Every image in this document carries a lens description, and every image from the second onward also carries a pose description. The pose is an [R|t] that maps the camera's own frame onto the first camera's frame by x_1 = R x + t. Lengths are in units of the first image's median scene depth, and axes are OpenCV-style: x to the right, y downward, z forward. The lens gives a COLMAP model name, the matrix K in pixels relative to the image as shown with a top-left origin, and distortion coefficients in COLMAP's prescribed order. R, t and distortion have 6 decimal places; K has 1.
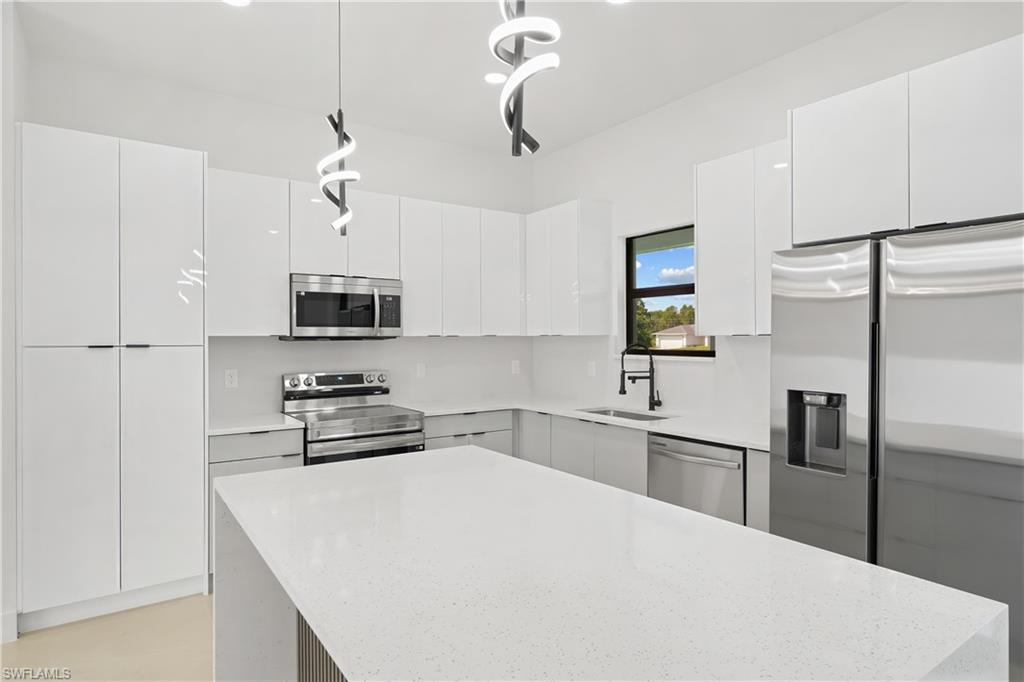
lens RADIAL K [[576.2, 0, 511.4], [0, 576.2, 341.7], [0, 0, 1]] dist [0.047403, 0.000701]
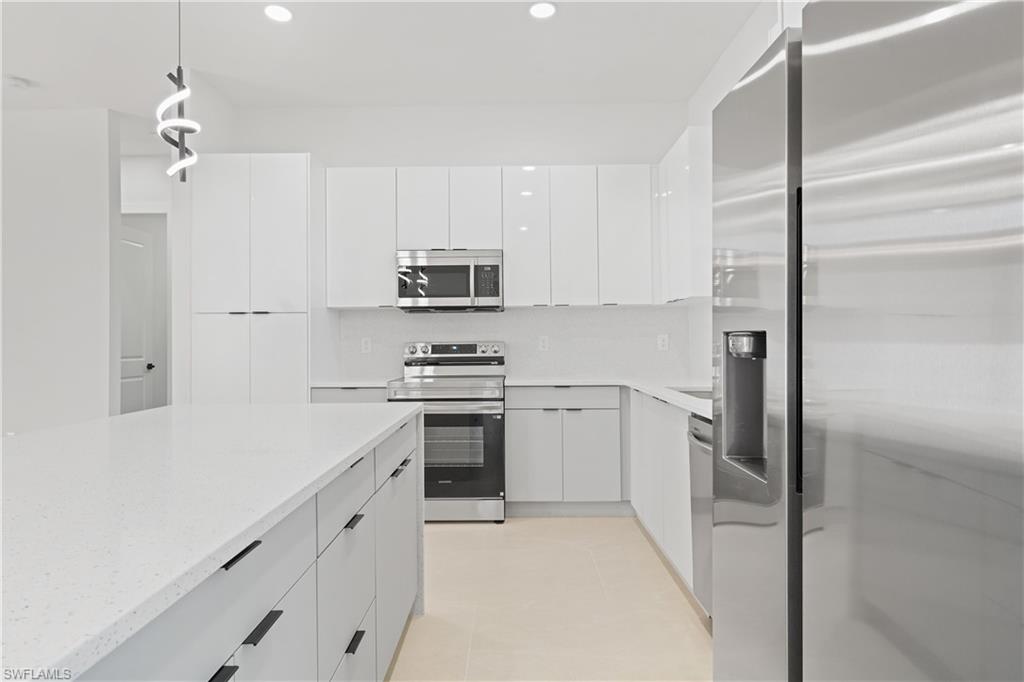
lens RADIAL K [[528.8, 0, 512.8], [0, 528.8, 340.7], [0, 0, 1]] dist [0.003504, 0.000699]
pose [[0.824370, -0.004554, -0.566033, 0.349988], [0.003496, 0.999990, -0.002953, 0.054858], [0.566040, 0.000456, 0.824377, 0.265341]]
